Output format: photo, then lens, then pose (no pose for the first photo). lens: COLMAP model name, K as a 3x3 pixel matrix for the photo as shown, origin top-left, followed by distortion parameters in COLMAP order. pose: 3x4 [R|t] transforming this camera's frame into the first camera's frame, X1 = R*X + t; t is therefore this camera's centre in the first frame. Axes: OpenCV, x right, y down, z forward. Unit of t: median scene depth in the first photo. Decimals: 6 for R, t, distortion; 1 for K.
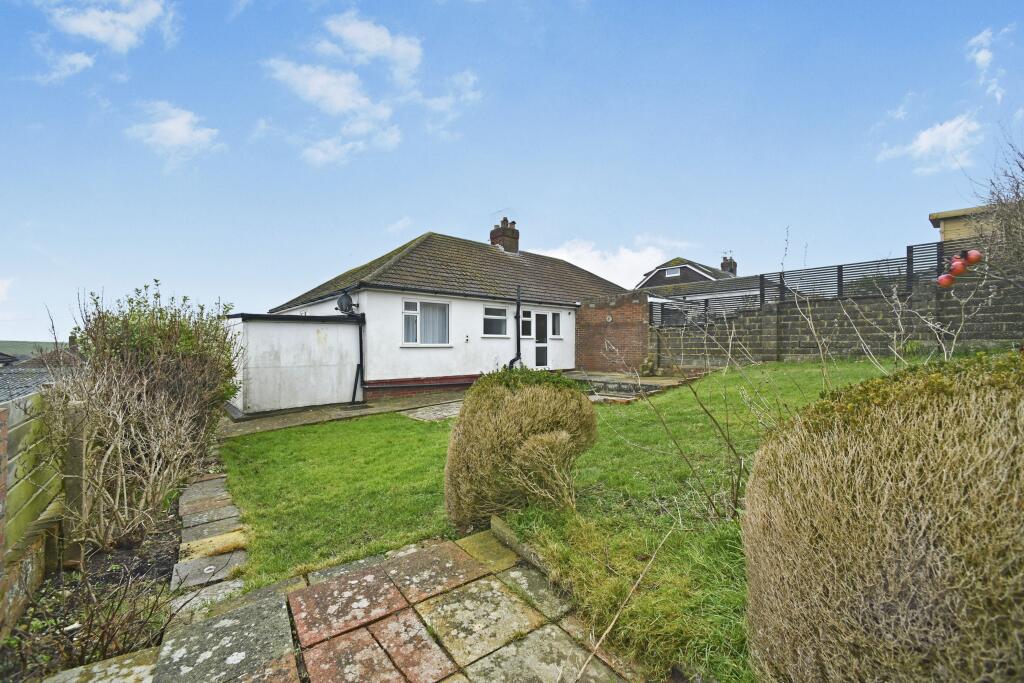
lens RADIAL K [[415.2, 0, 507.4], [0, 415.2, 337.6], [0, 0, 1]] dist [0.001738, 0.000239]
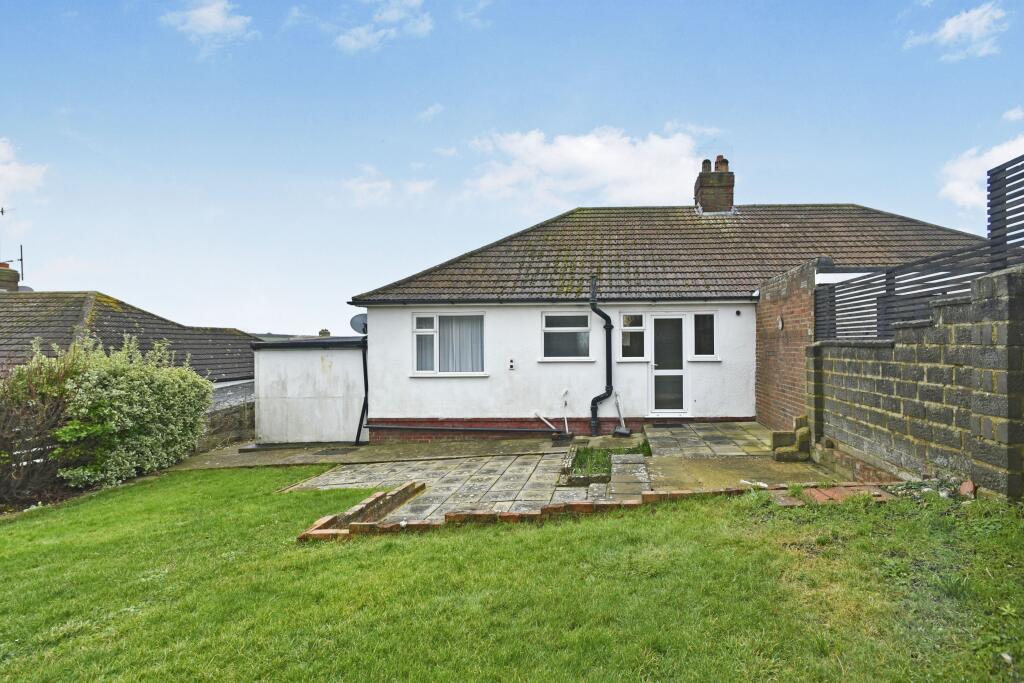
lens RADIAL K [[504.6, 0, 512.0], [0, 504.6, 341.5], [0, 0, 1]] dist [0.001870, 0.000217]
pose [[0.725264, -0.016486, -0.688273, 0.469707], [0.021969, 0.999758, -0.000797, -0.034000], [0.688120, -0.014543, 0.725451, 0.404782]]
